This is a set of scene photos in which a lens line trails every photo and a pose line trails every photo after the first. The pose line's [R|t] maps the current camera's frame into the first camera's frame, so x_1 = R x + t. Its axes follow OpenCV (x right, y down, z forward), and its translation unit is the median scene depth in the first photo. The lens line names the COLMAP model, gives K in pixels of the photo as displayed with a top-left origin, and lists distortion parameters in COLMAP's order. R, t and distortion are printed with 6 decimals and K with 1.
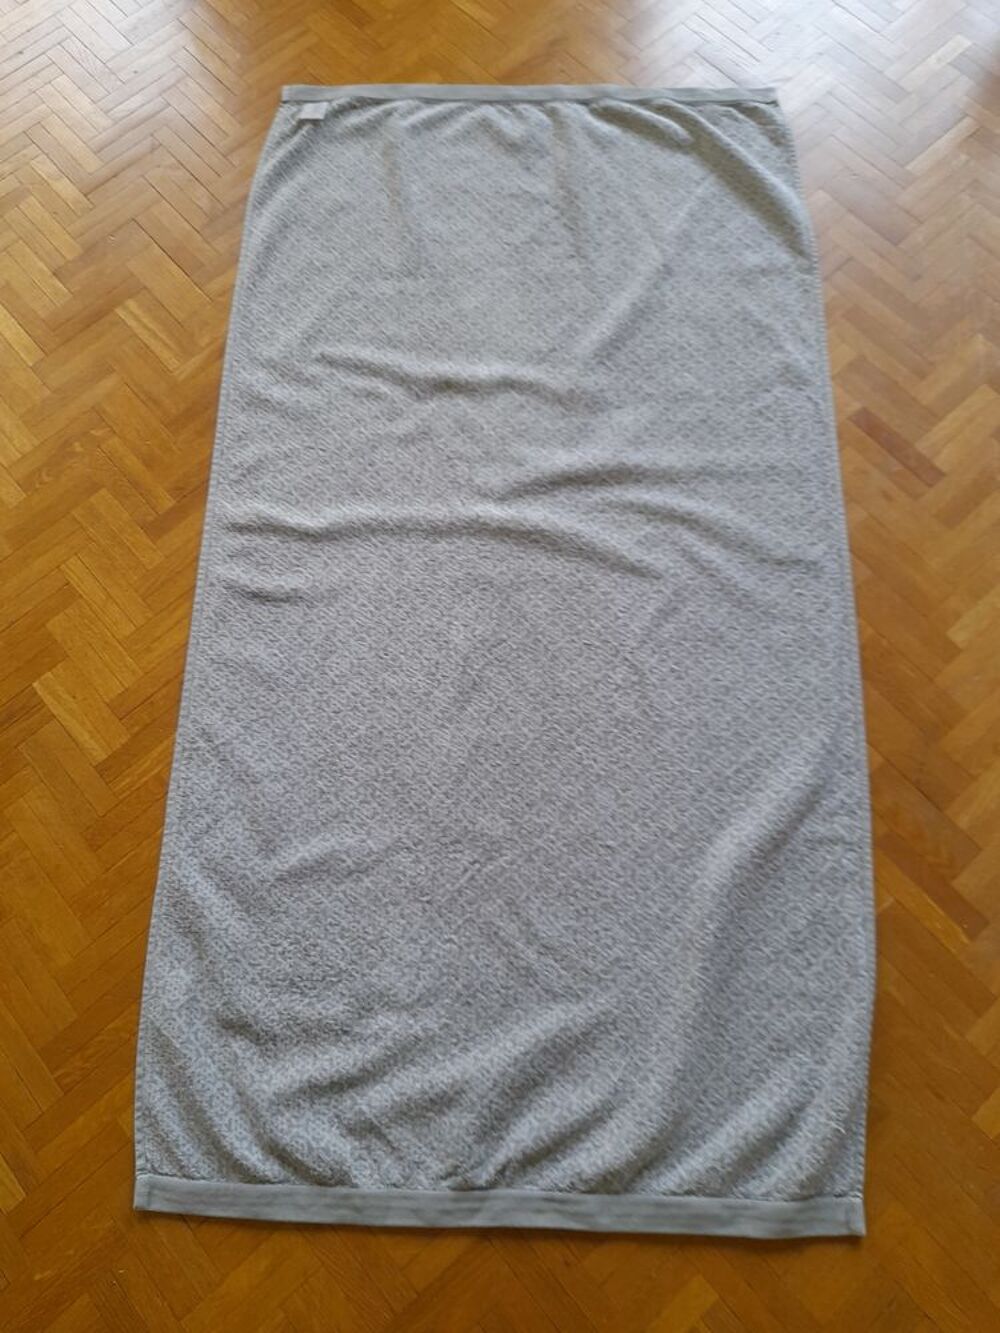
lens RADIAL K [[953.3, 0, 501.6], [0, 953.3, 668.3], [0, 0, 1]] dist [0.011937, -0.008118]
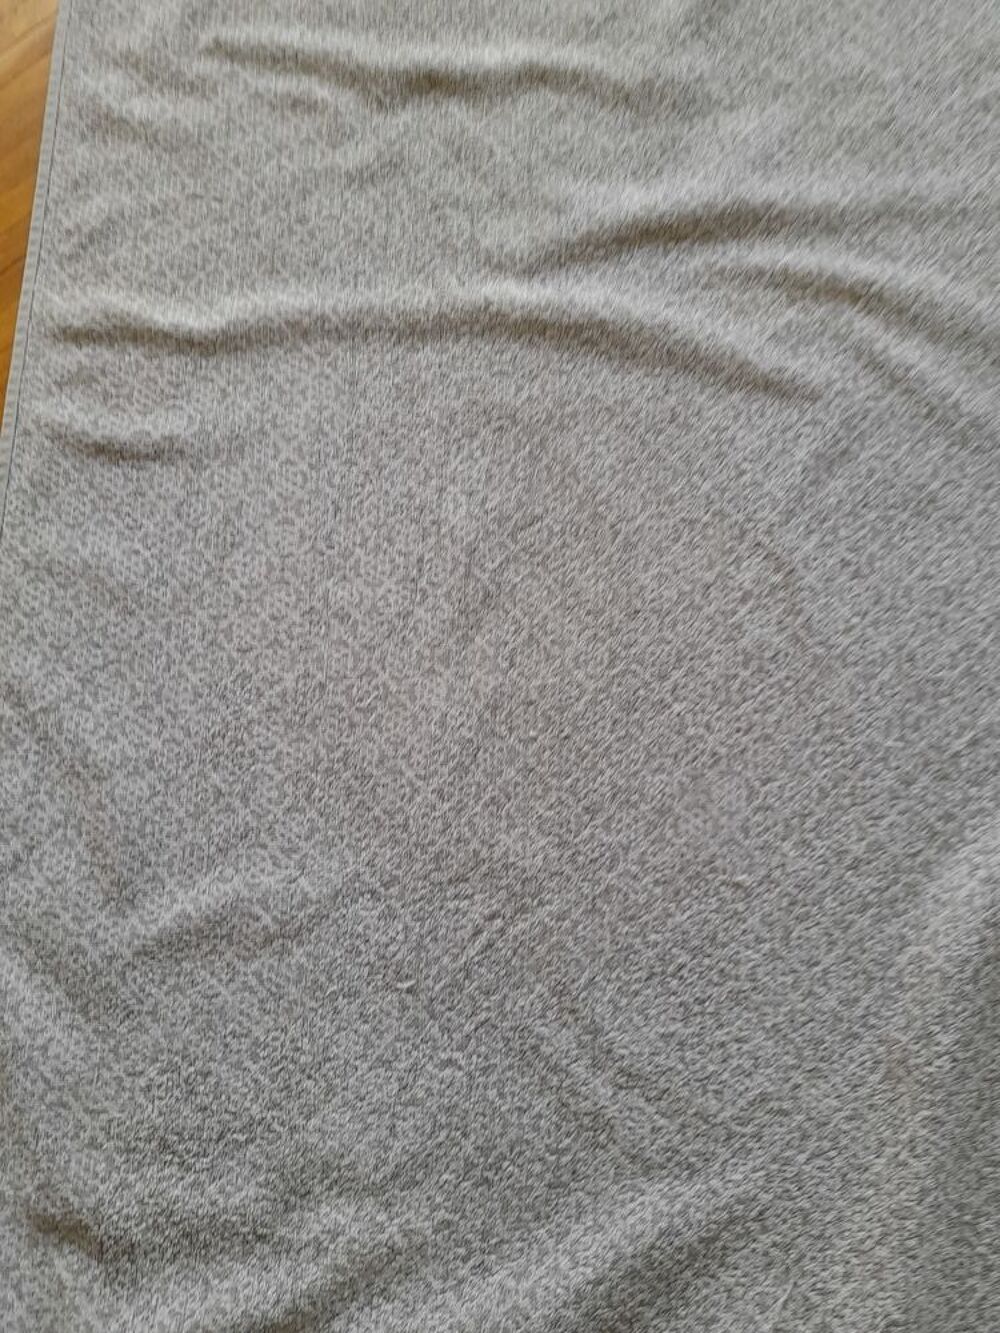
lens RADIAL K [[953.3, 0, 496.9], [0, 953.3, 672.9], [0, 0, 1]] dist [0.011937, -0.008118]
pose [[0.999243, -0.019975, -0.033389, -0.005133], [0.021675, 0.998445, 0.051353, 0.033939], [0.032311, -0.052038, 0.998122, 0.444590]]
